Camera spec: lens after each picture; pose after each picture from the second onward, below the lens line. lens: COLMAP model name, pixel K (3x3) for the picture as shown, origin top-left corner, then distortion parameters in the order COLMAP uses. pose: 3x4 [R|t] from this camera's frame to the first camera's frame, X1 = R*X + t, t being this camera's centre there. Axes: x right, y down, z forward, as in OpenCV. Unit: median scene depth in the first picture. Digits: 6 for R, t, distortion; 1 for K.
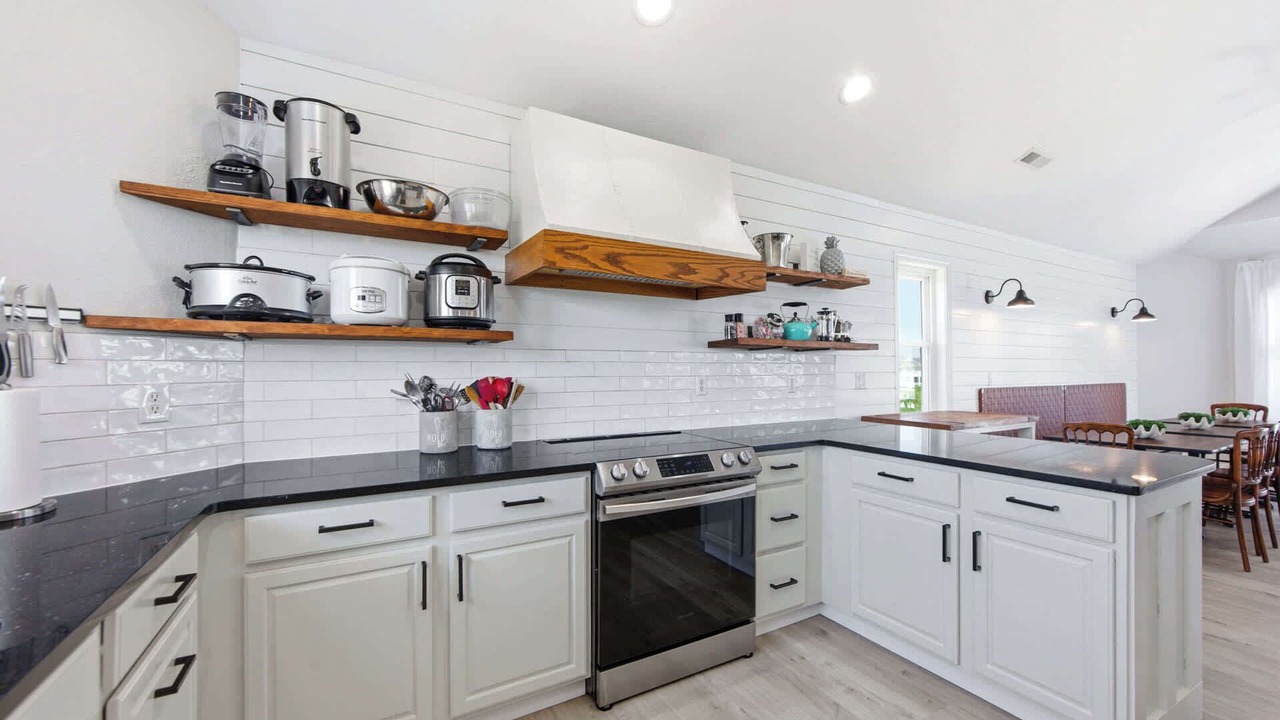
lens RADIAL K [[505.5, 0, 638.3], [0, 505.5, 368.3], [0, 0, 1]] dist [-0.008949, -0.000058]
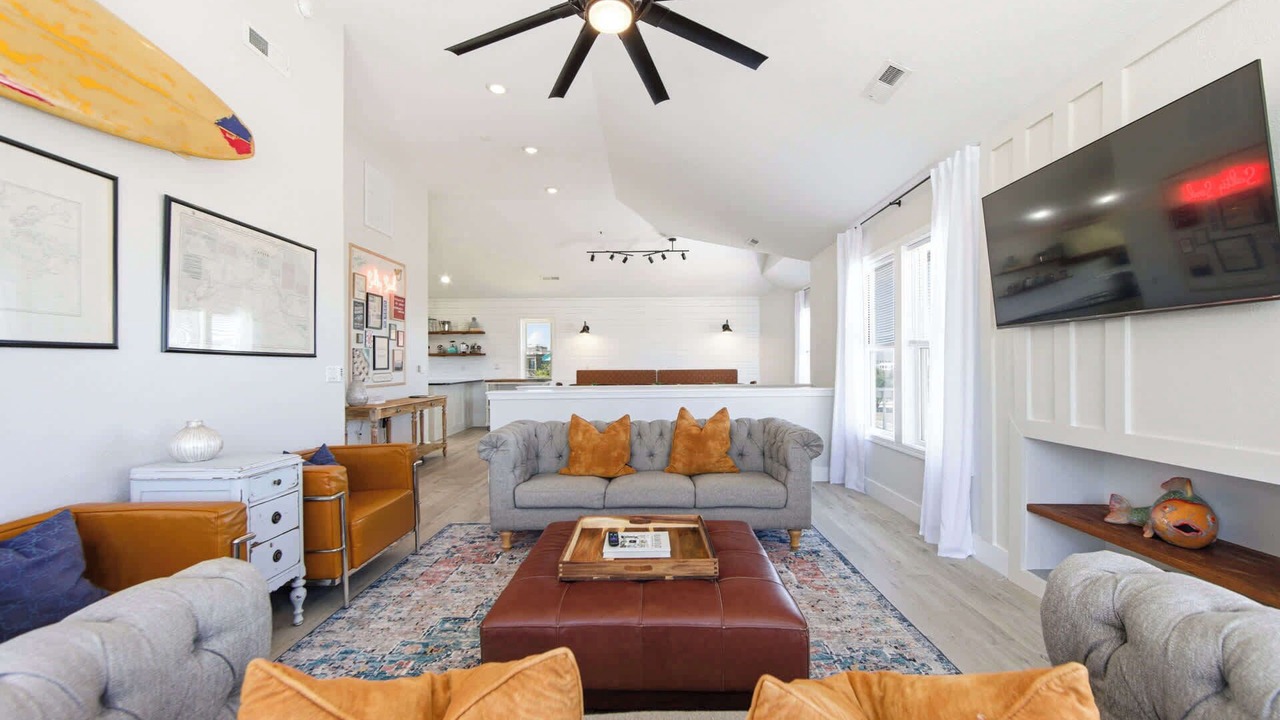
lens RADIAL K [[505.5, 0, 647.1], [0, 505.5, 361.4], [0, 0, 1]] dist [-0.008949, -0.000058]
pose [[0.868807, -0.002169, -0.495146, 4.359439], [0.004294, 0.999986, 0.003154, -0.011417], [0.495132, -0.004866, 0.868804, -1.705850]]
